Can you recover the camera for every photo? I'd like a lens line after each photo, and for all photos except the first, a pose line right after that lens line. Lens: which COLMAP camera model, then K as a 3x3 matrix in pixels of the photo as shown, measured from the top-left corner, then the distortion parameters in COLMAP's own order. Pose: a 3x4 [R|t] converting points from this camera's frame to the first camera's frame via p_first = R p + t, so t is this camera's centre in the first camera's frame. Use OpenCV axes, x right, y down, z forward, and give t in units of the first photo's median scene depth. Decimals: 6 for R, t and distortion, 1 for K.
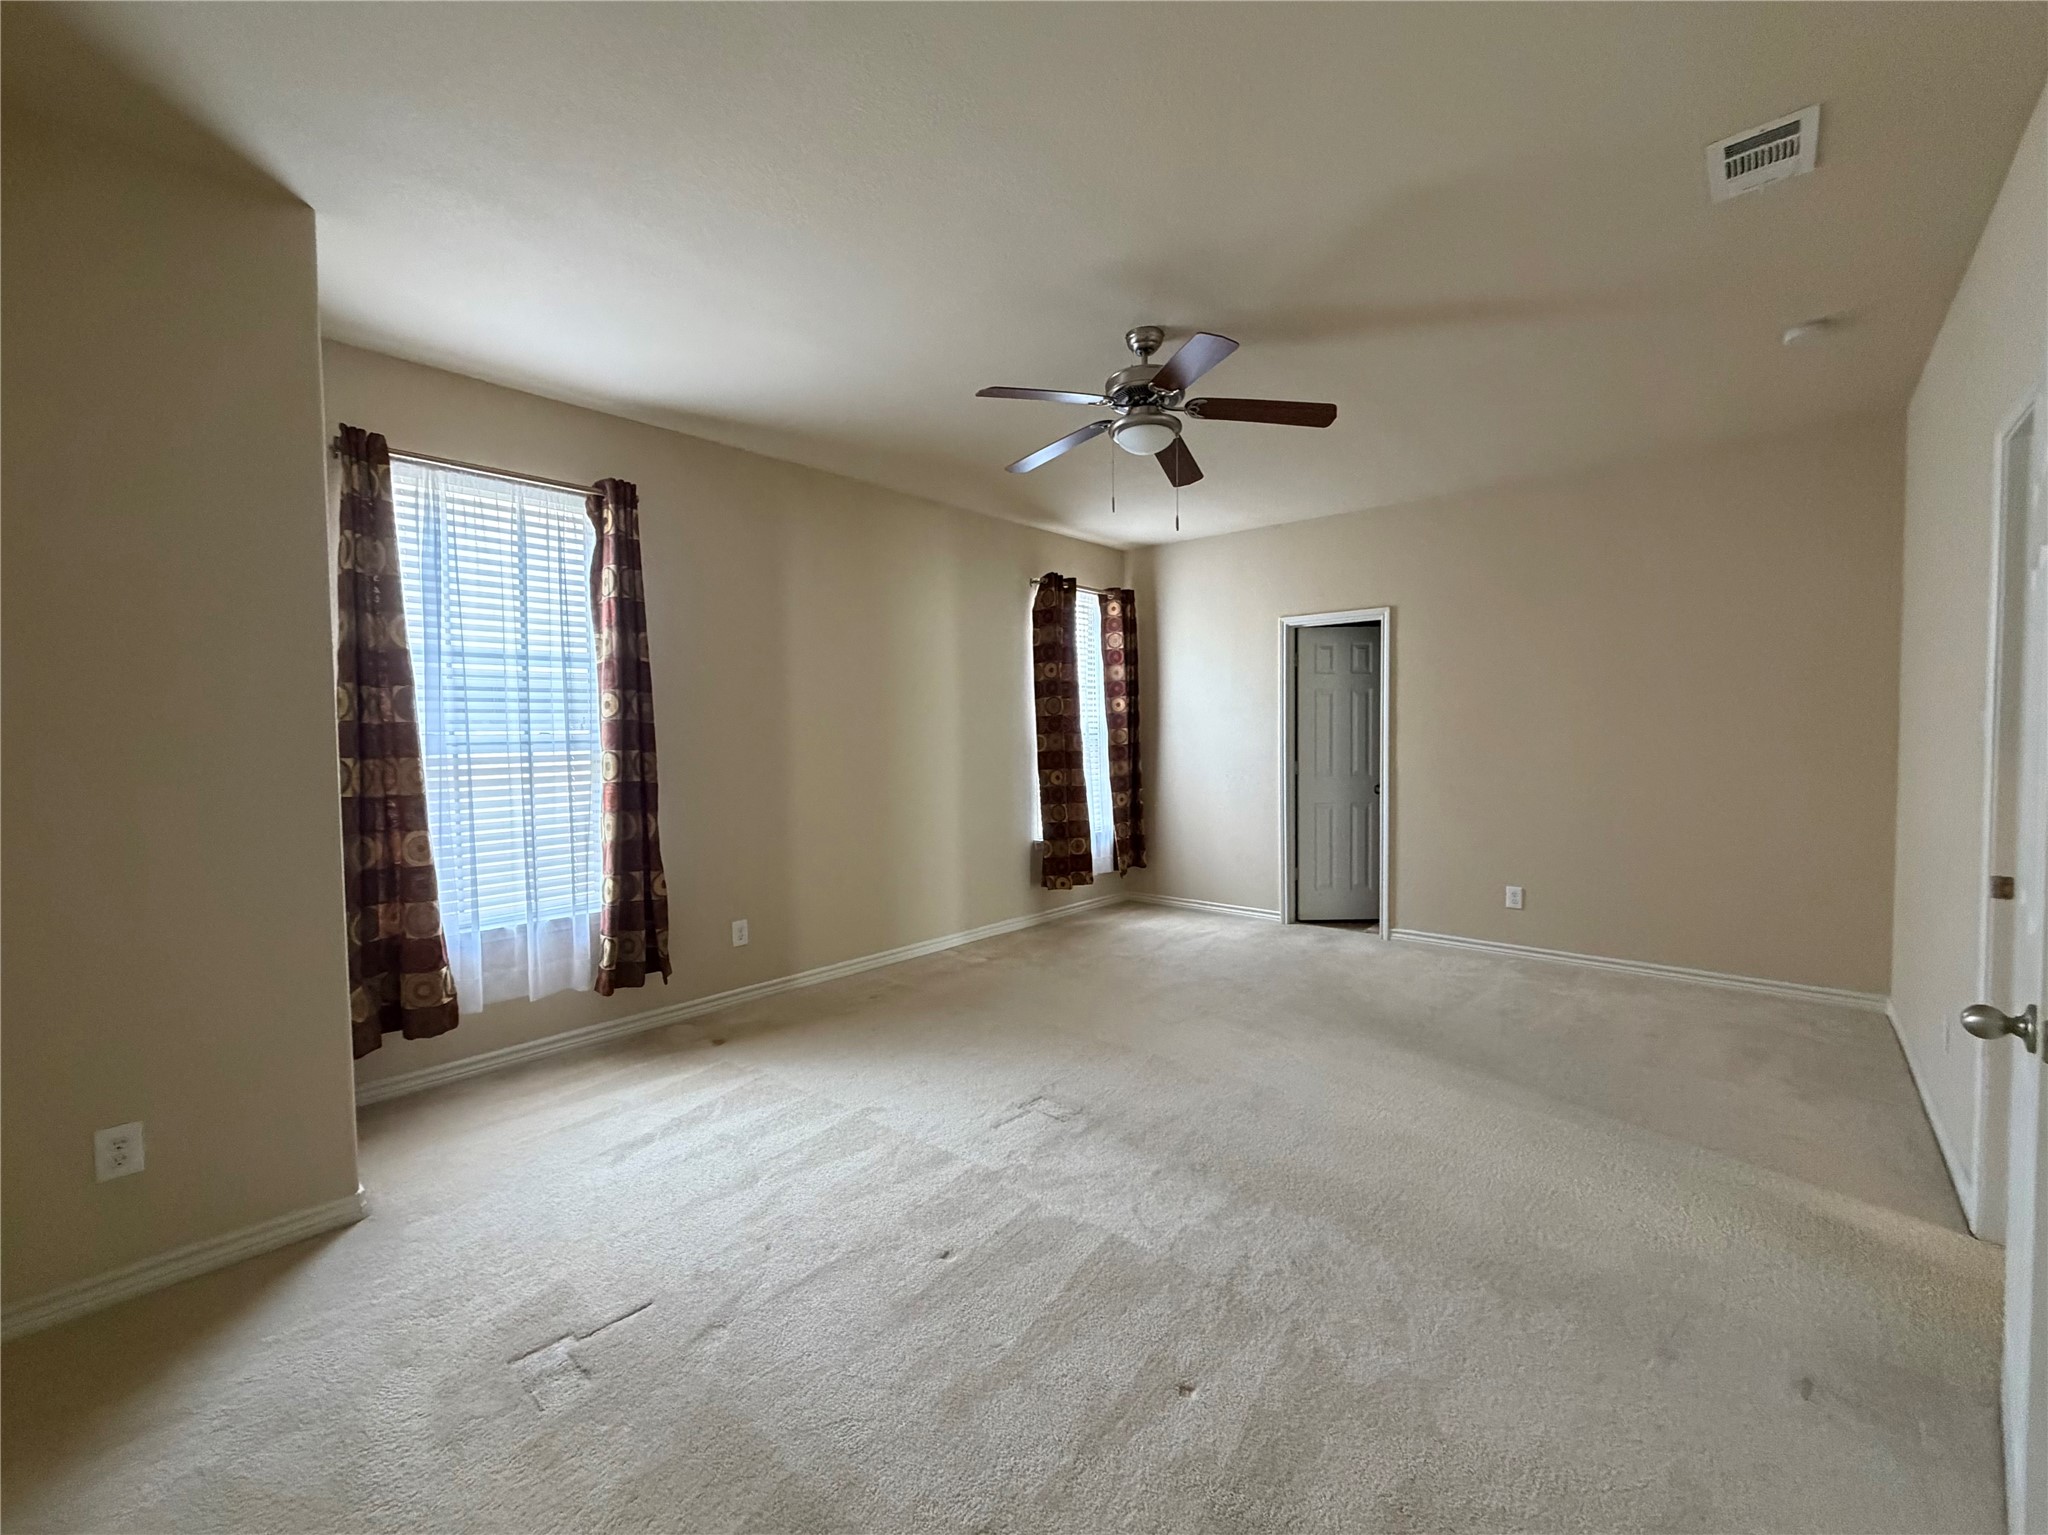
lens RADIAL K [[812.3, 0, 1013.1], [0, 812.3, 772.2], [0, 0, 1]] dist [-0.000457, 0.000389]
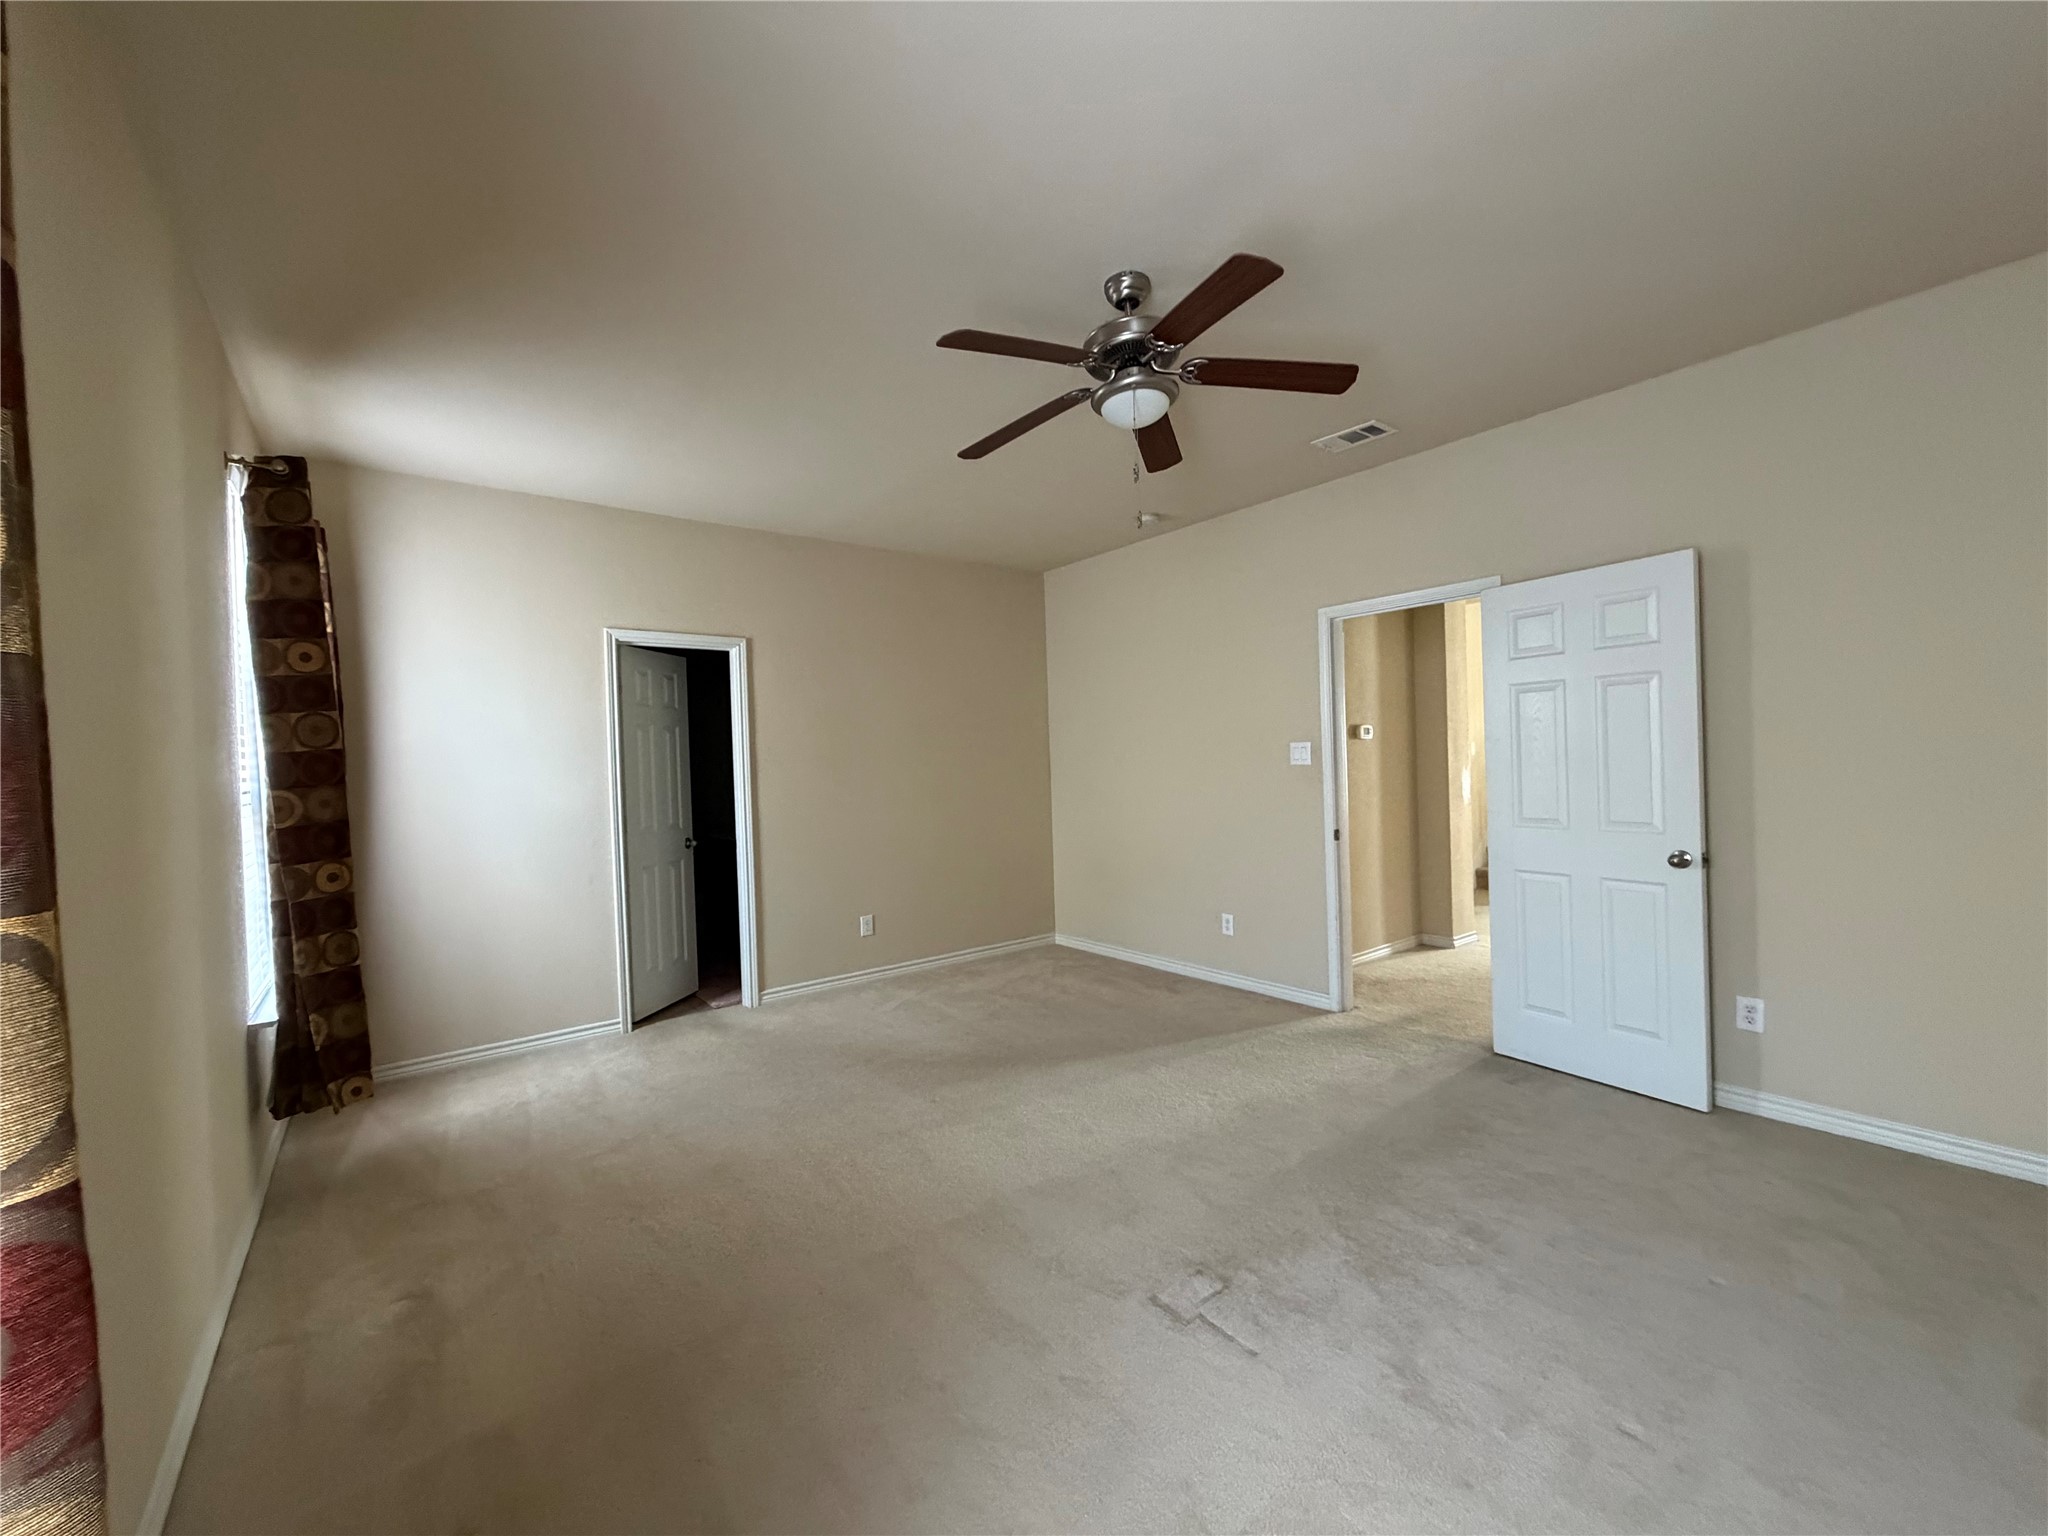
lens RADIAL K [[812.3, 0, 1017.5], [0, 812.3, 770.9], [0, 0, 1]] dist [-0.000457, 0.000389]
pose [[0.199301, -0.006361, 0.979918, -0.386804], [0.076031, 0.997065, -0.008991, -0.024803], [-0.976984, 0.076296, 0.199199, 0.559769]]
